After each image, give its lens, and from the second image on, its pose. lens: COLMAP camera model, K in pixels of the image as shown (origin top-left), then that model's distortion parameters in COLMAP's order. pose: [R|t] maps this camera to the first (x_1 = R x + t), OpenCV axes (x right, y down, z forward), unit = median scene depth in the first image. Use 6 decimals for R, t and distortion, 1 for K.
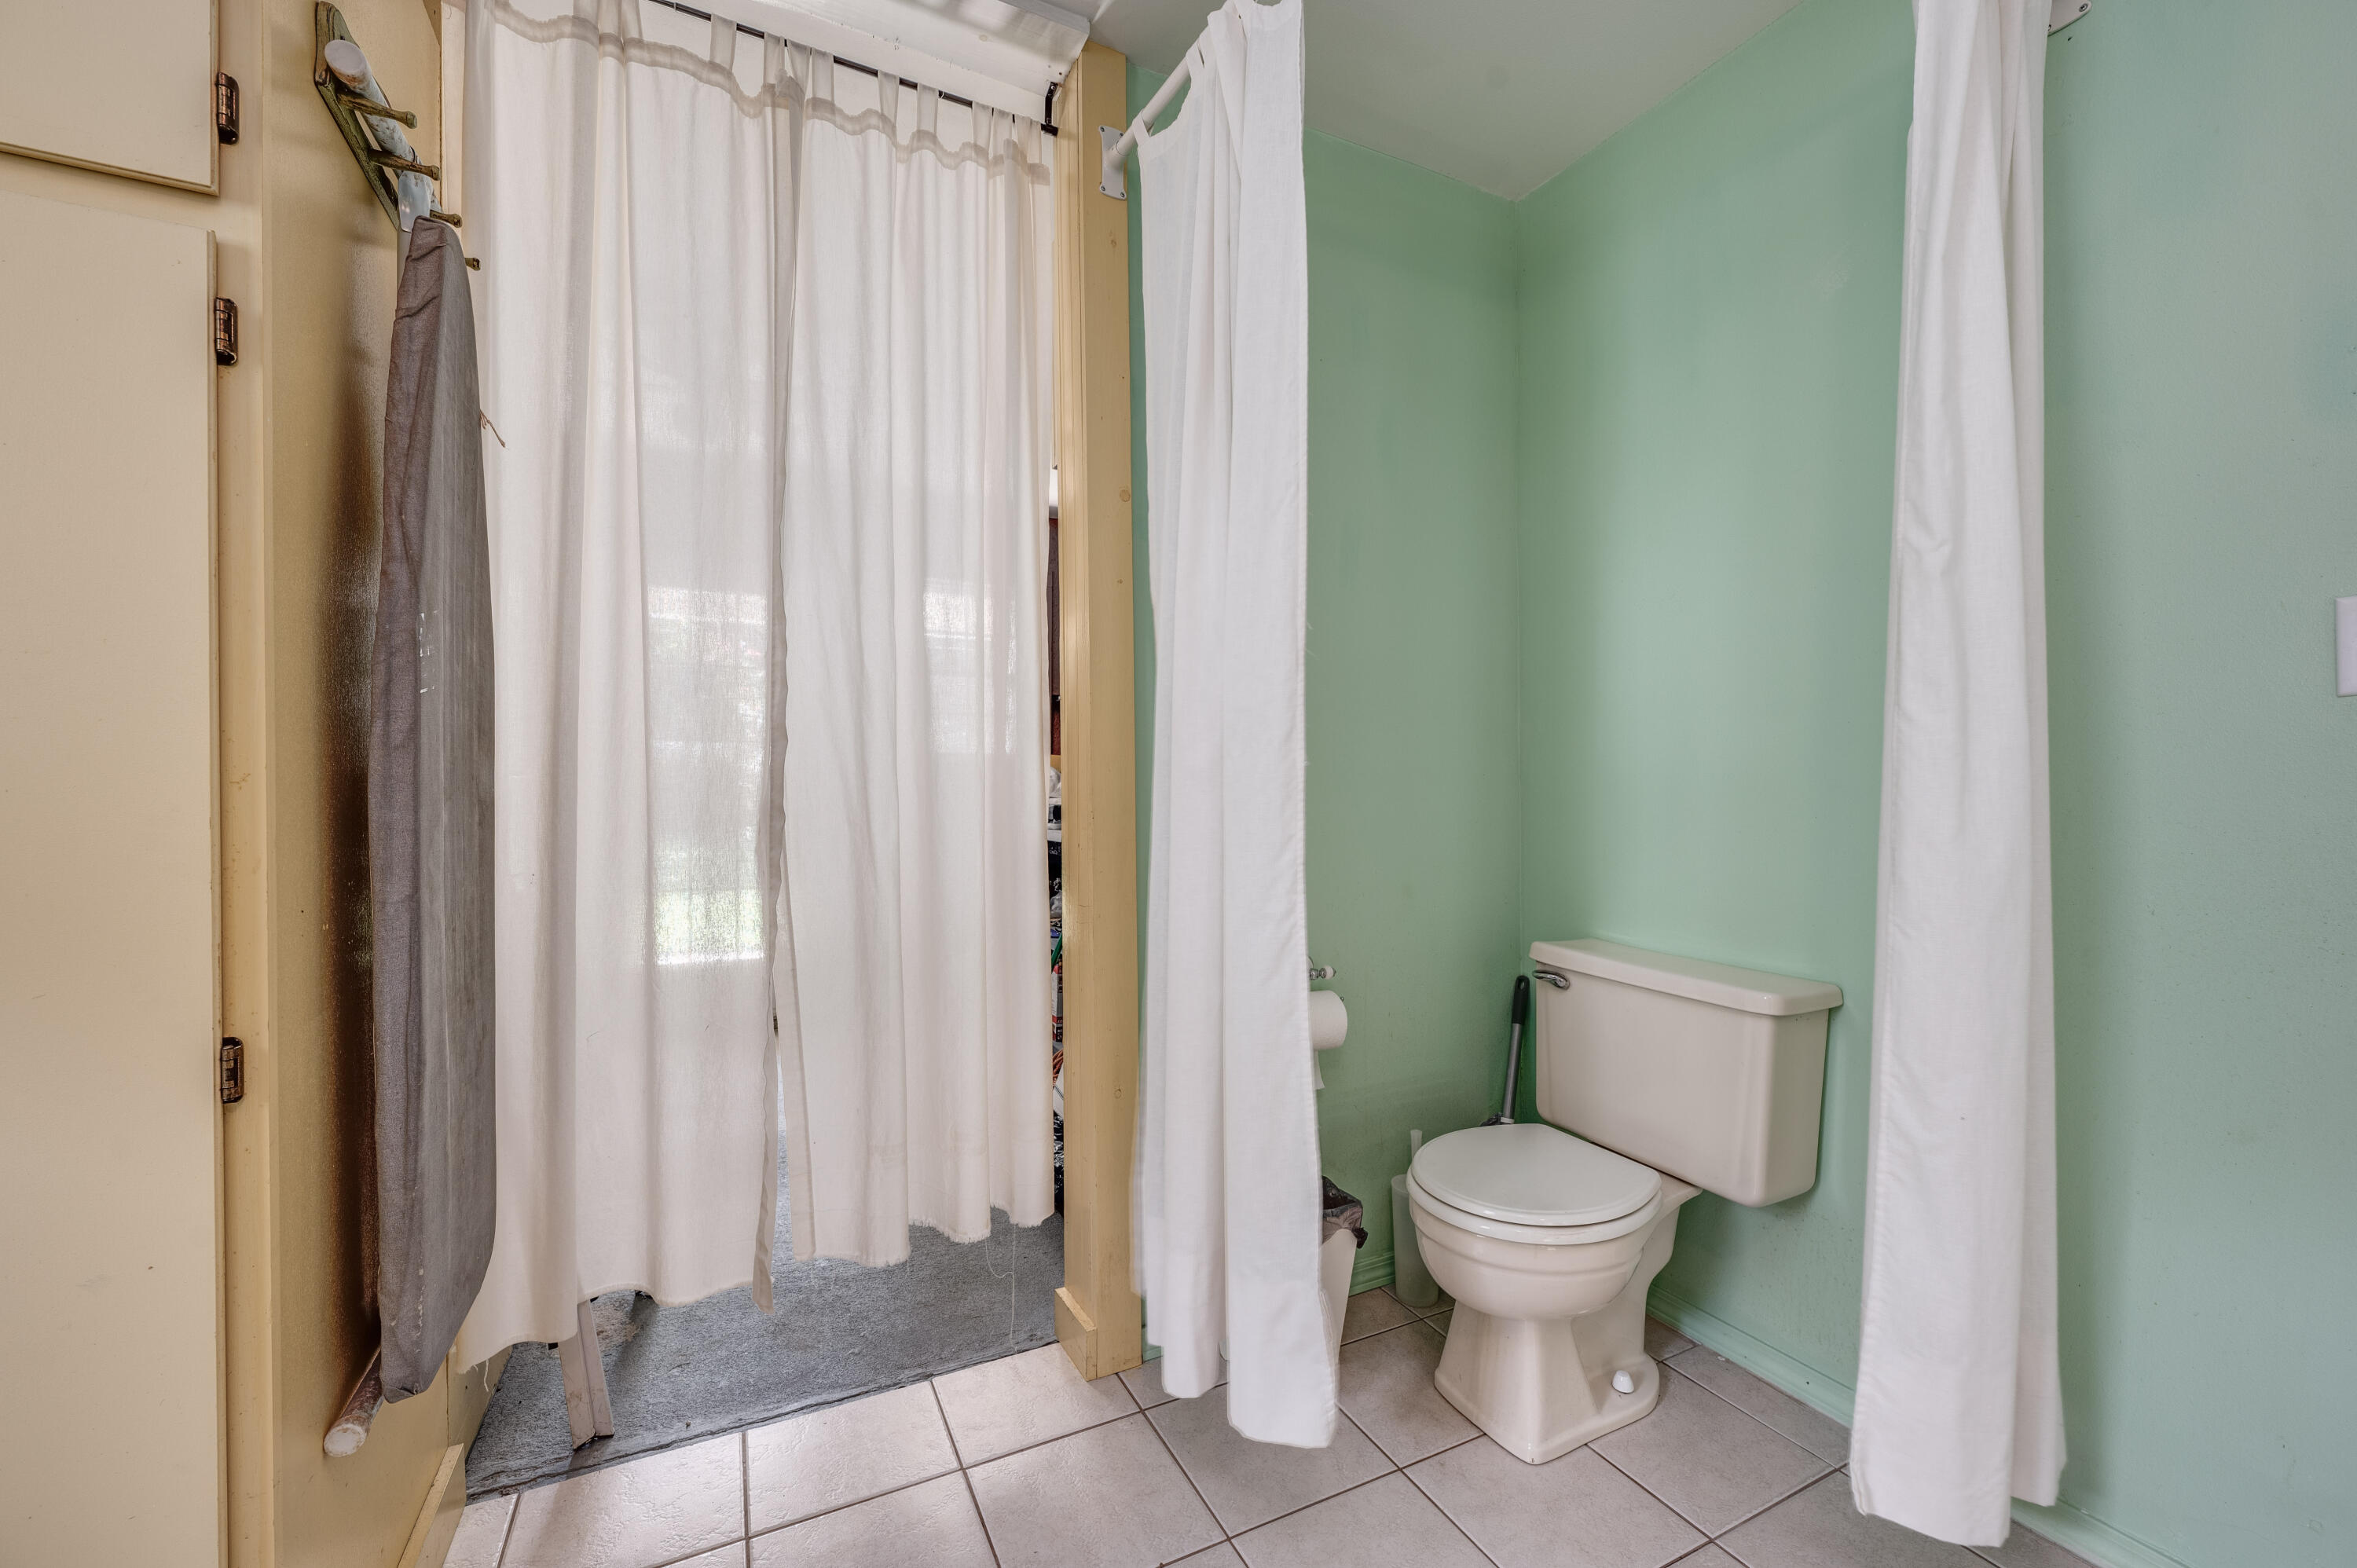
lens RADIAL K [[933.0, 0, 1191.7], [0, 933.0, 787.5], [0, 0, 1]] dist [0.001404, 0.000036]
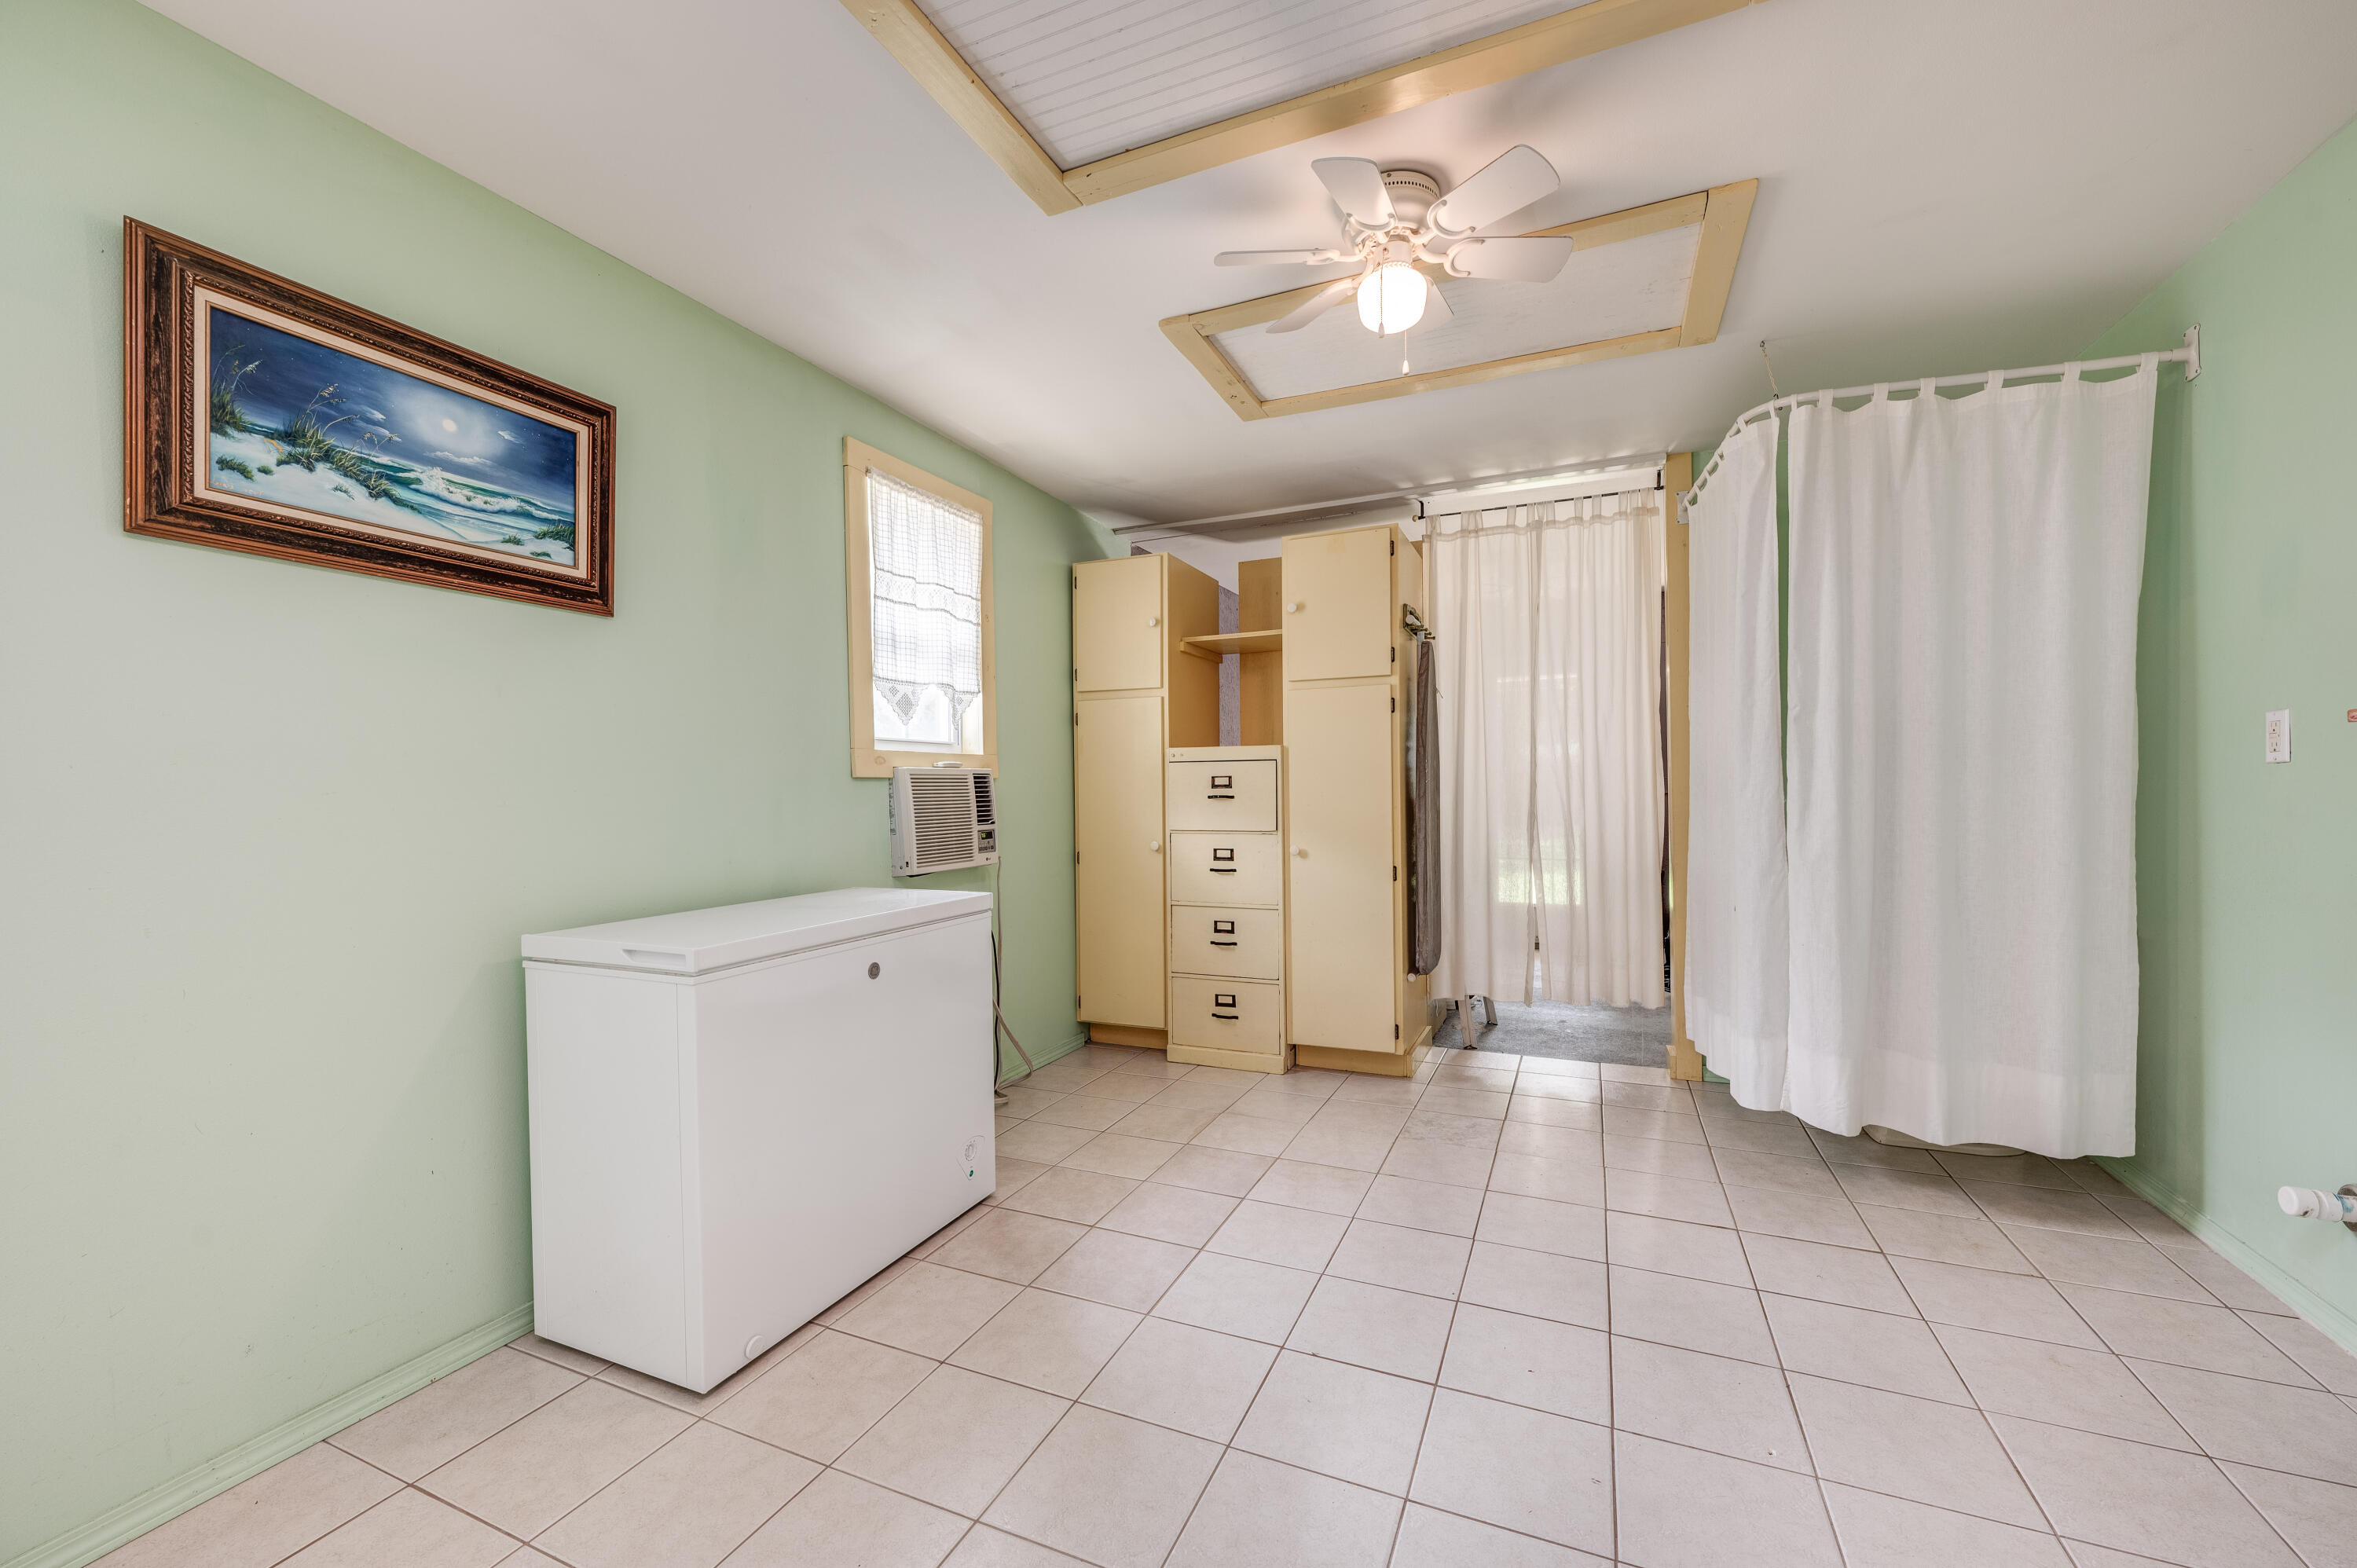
lens RADIAL K [[933.0, 0, 1185.1], [0, 933.0, 789.9], [0, 0, 1]] dist [0.001404, 0.000036]
pose [[0.635433, -0.008710, -0.772107, 0.853567], [0.006711, 0.999961, -0.005757, -0.030809], [0.772127, -0.001523, 0.635466, -1.251966]]
